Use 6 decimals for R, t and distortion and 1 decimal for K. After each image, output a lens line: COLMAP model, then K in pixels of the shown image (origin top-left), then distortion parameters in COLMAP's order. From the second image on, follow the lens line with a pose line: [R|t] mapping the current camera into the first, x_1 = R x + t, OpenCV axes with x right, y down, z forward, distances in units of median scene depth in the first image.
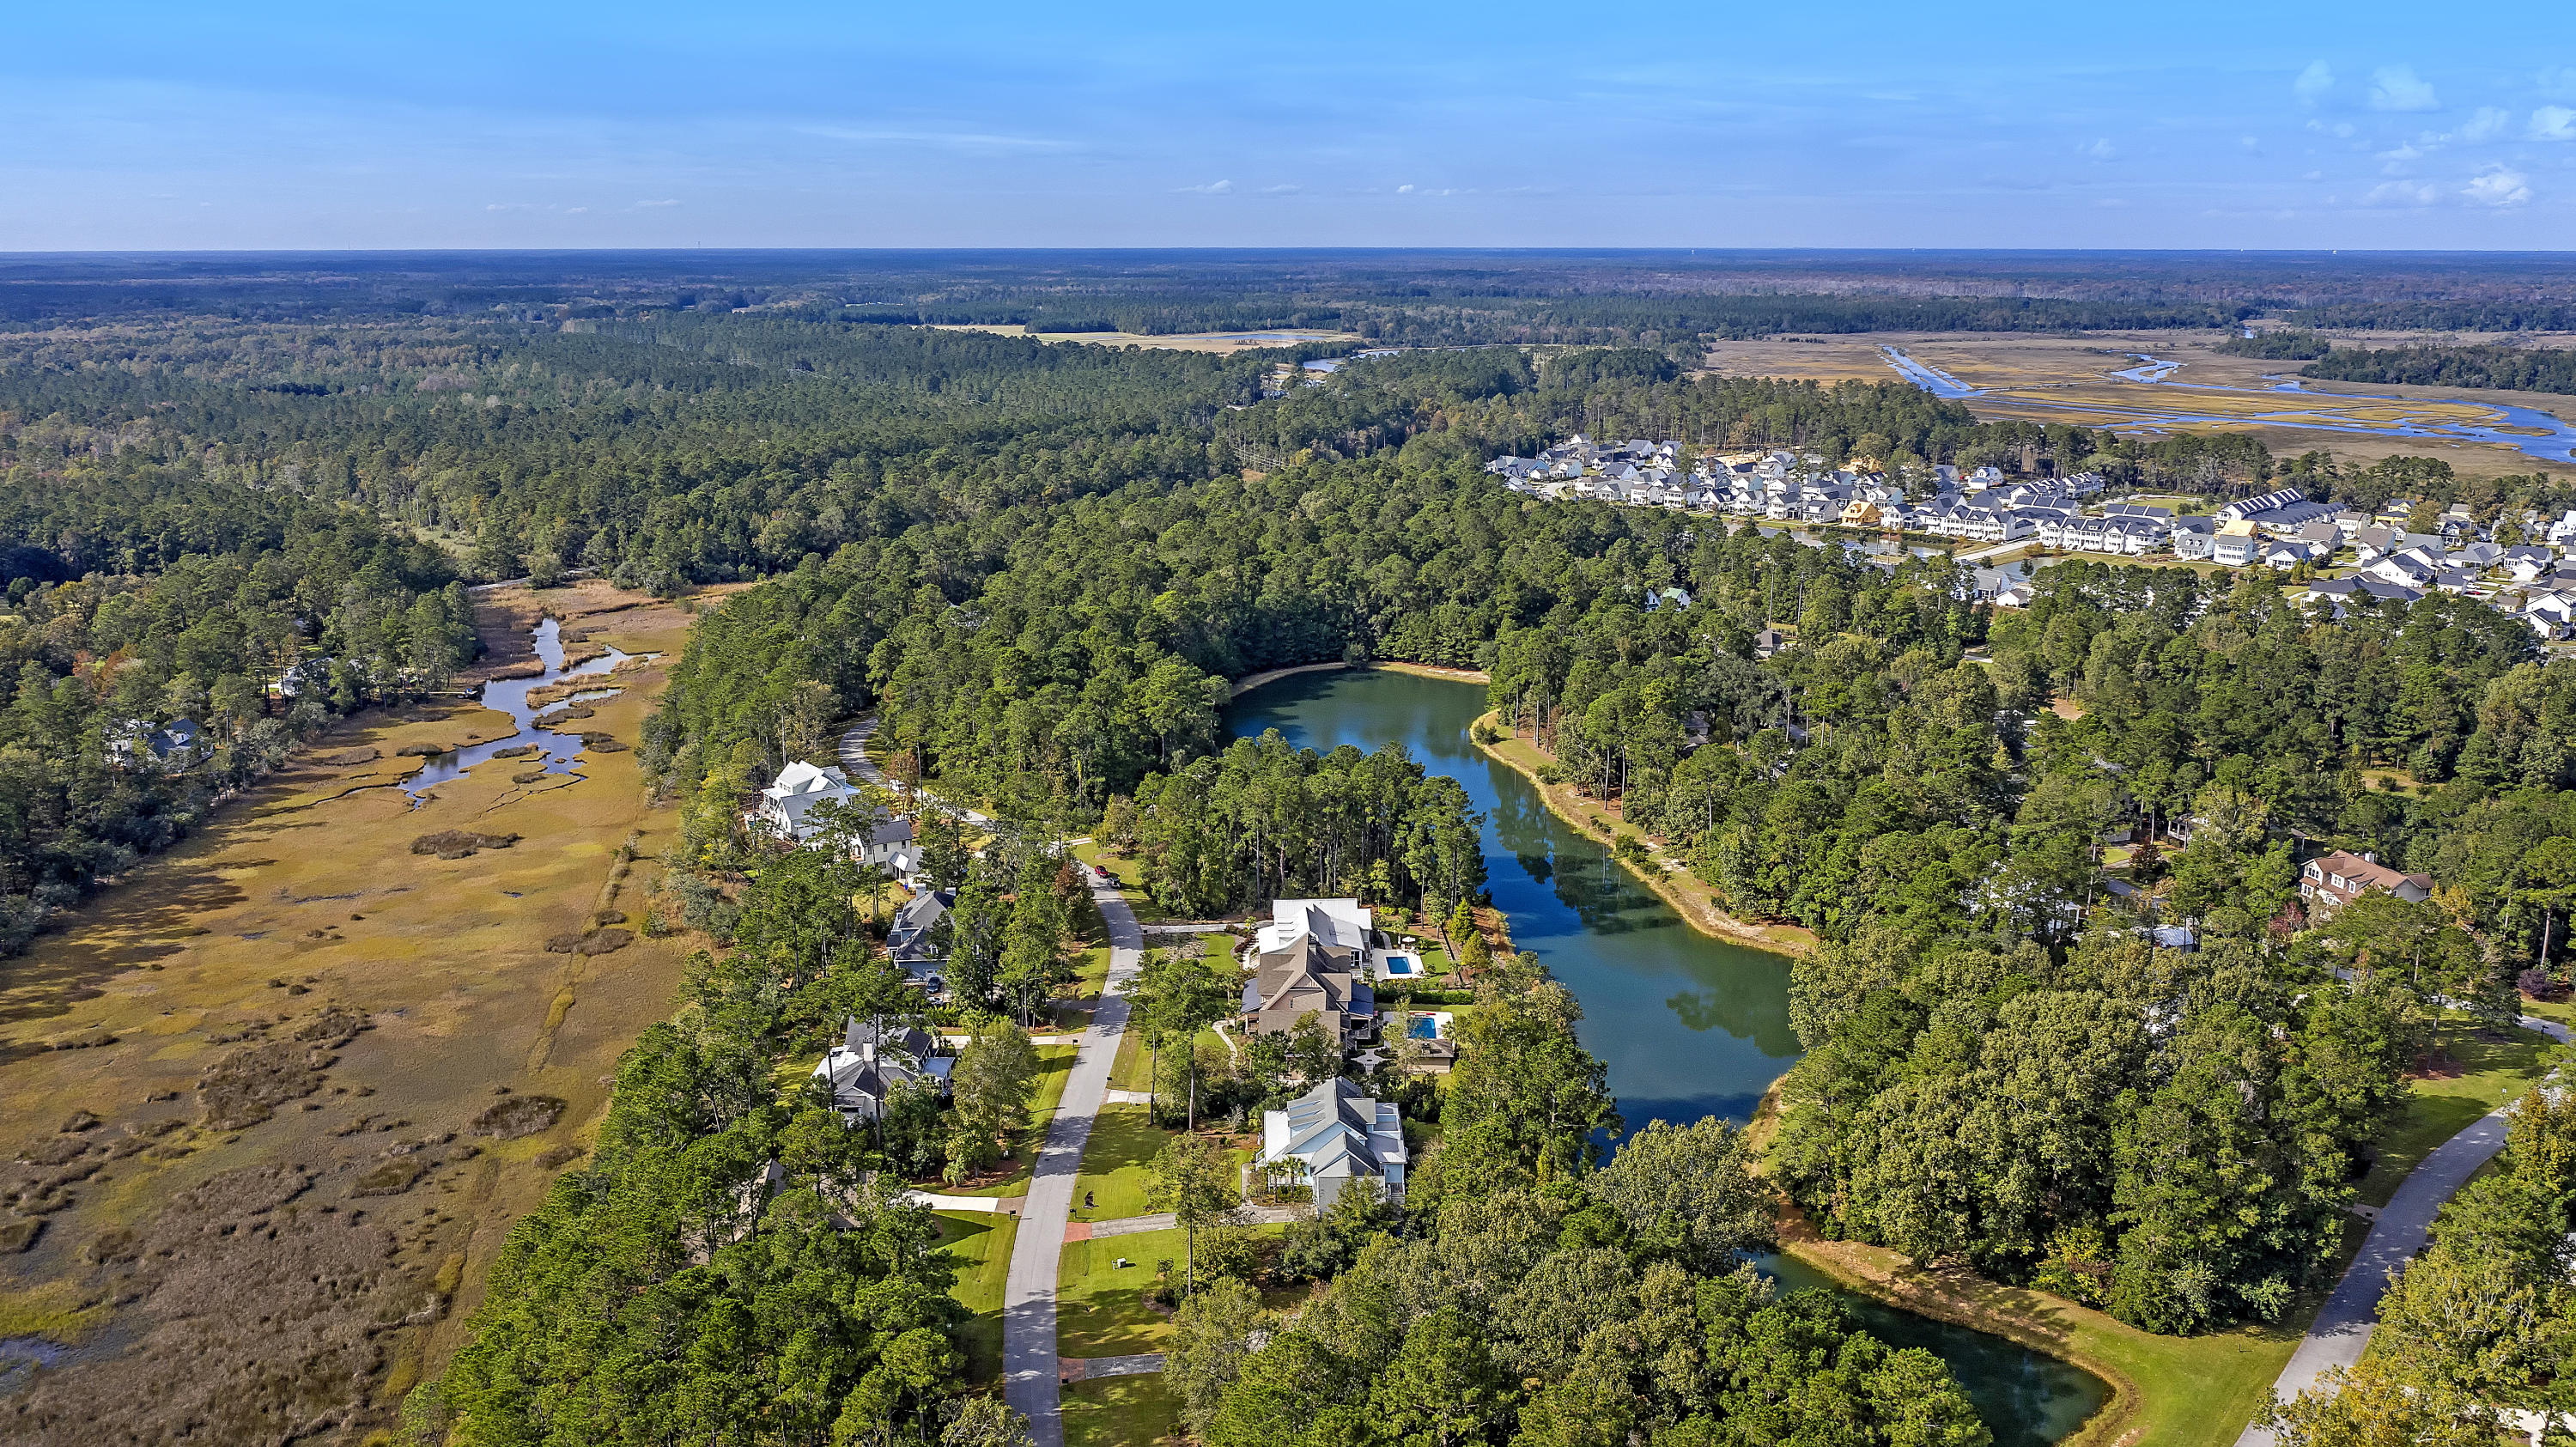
lens RADIAL K [[2193.0, 0, 1288.0], [0, 2193.0, 723.5], [0, 0, 1]] dist [-0.011431, 0.003429]
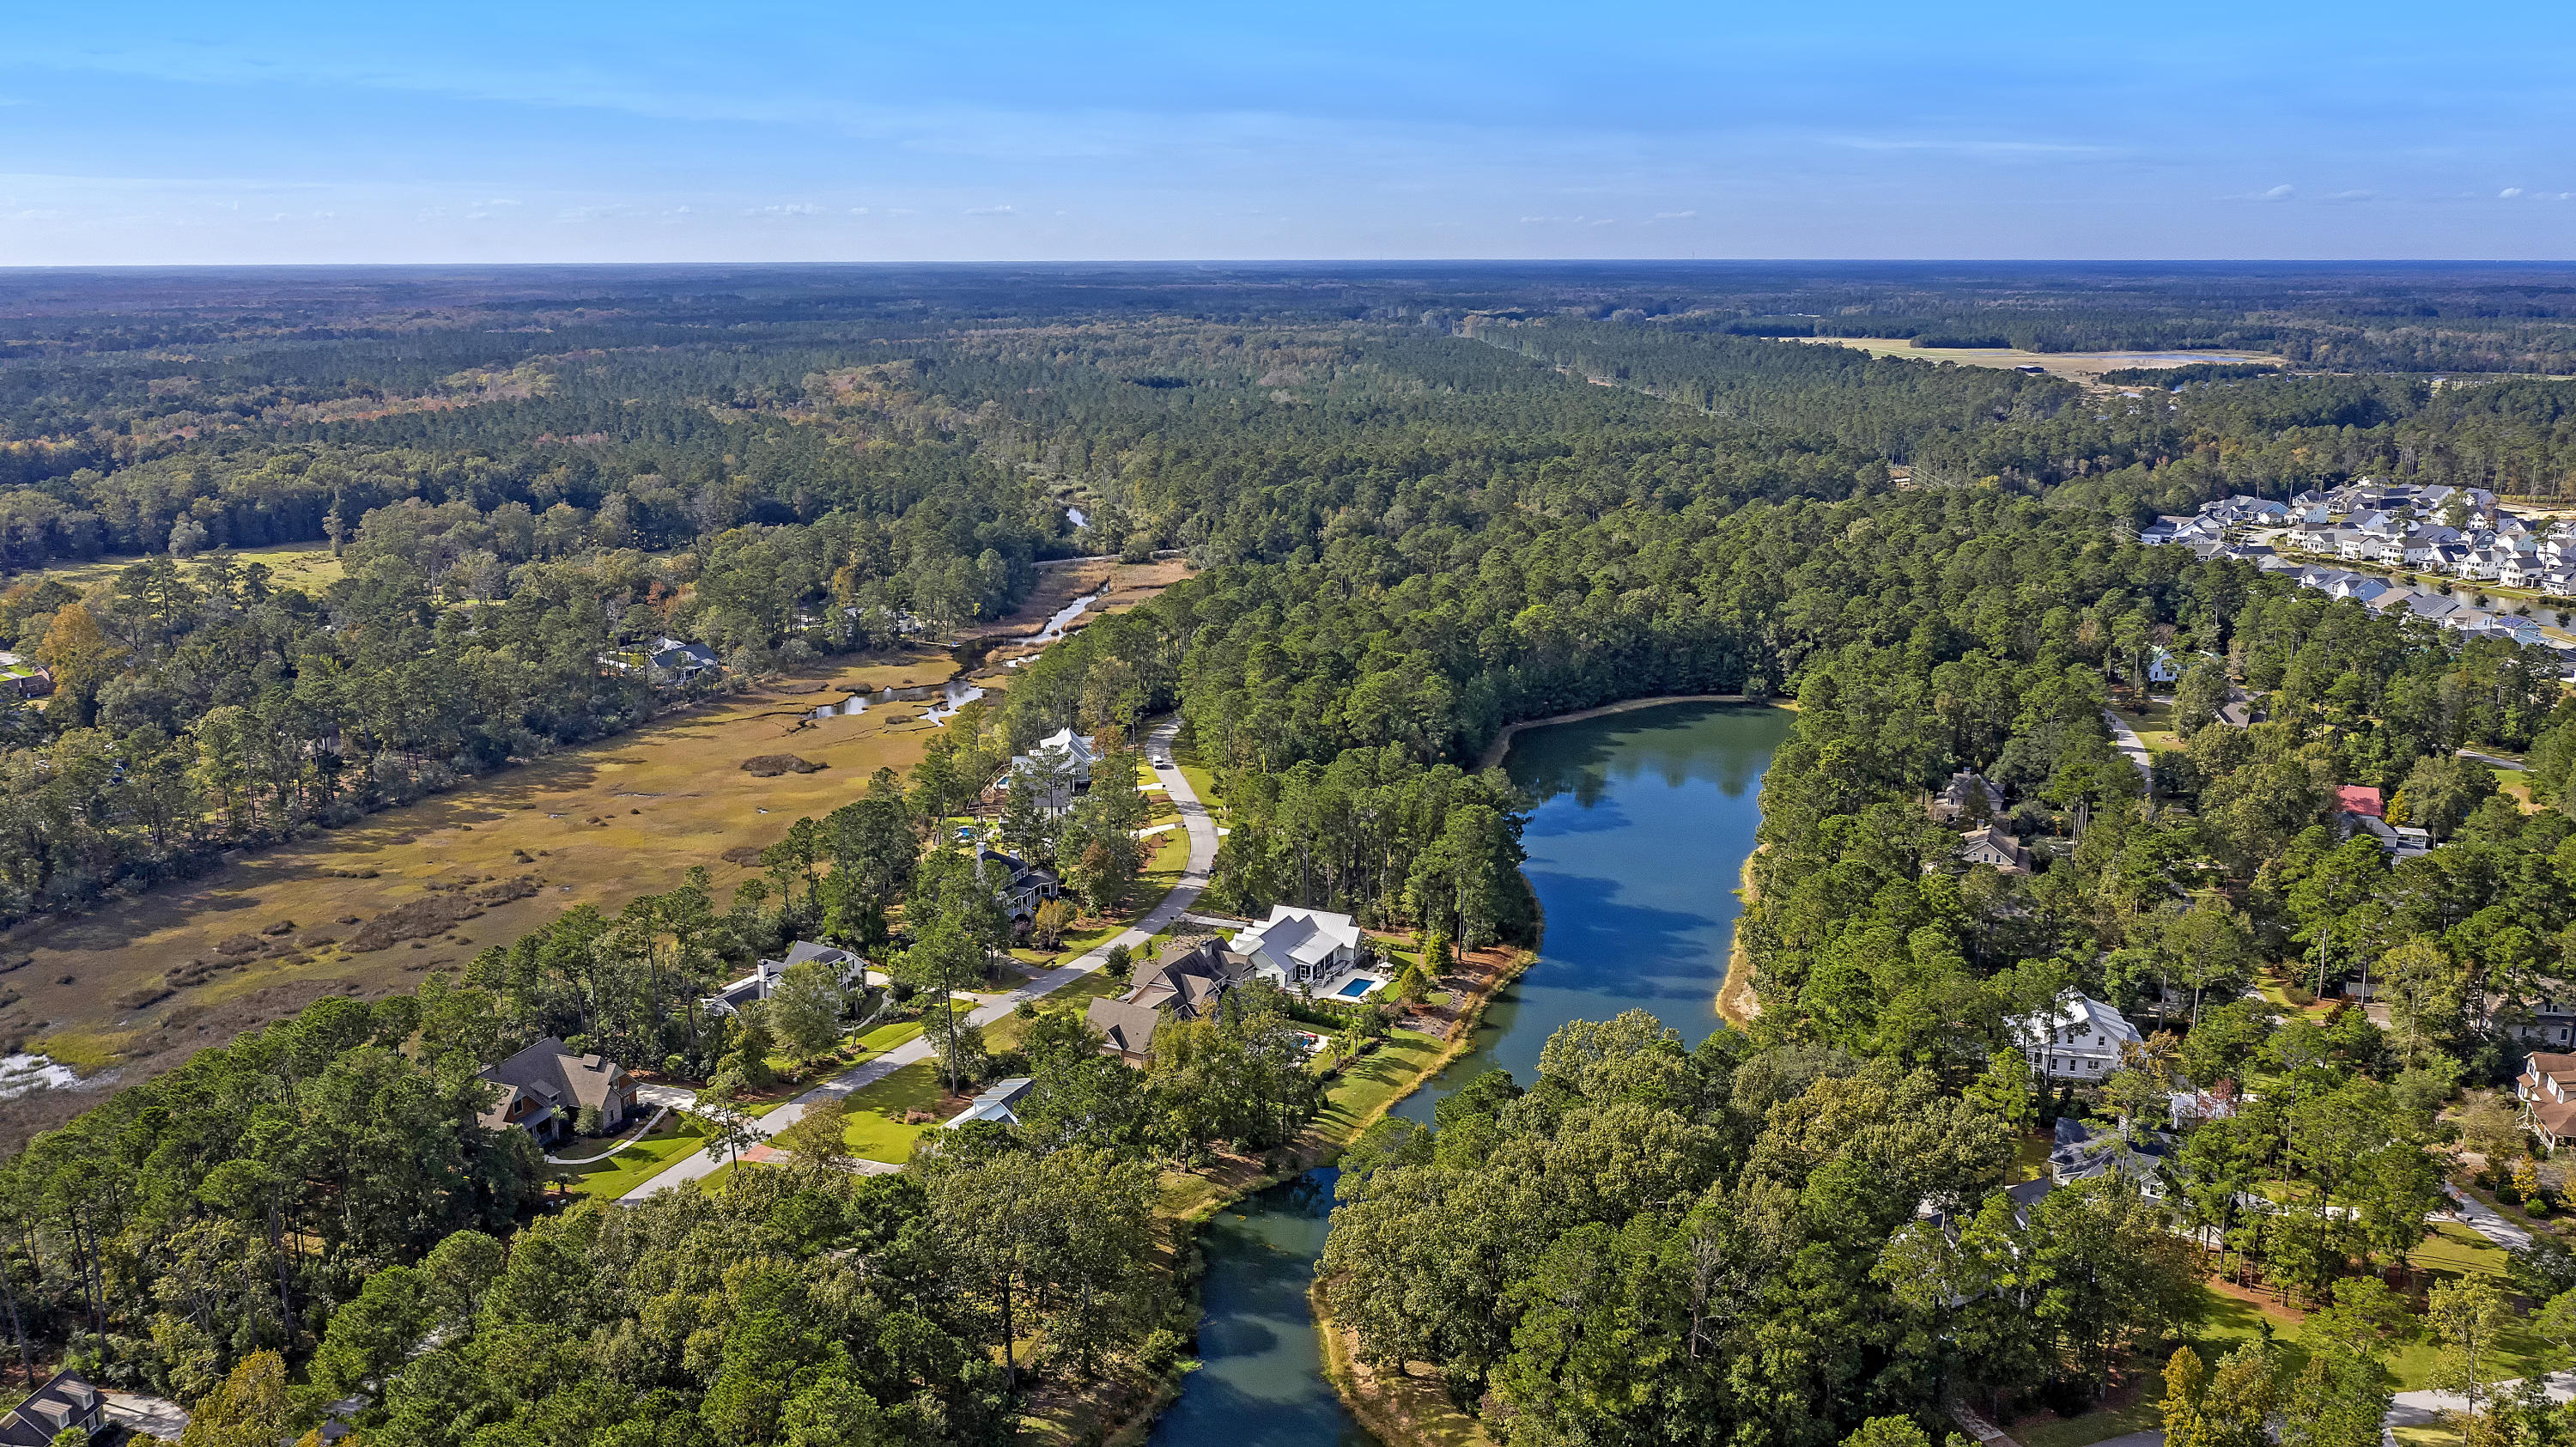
lens RADIAL K [[2193.0, 0, 1288.0], [0, 2193.0, 723.5], [0, 0, 1]] dist [-0.011431, 0.003429]
pose [[0.869703, 0.103056, -0.482696, 0.268260], [-0.105486, 0.994173, 0.022195, -0.014064], [0.482171, 0.031615, 0.875507, 0.069725]]
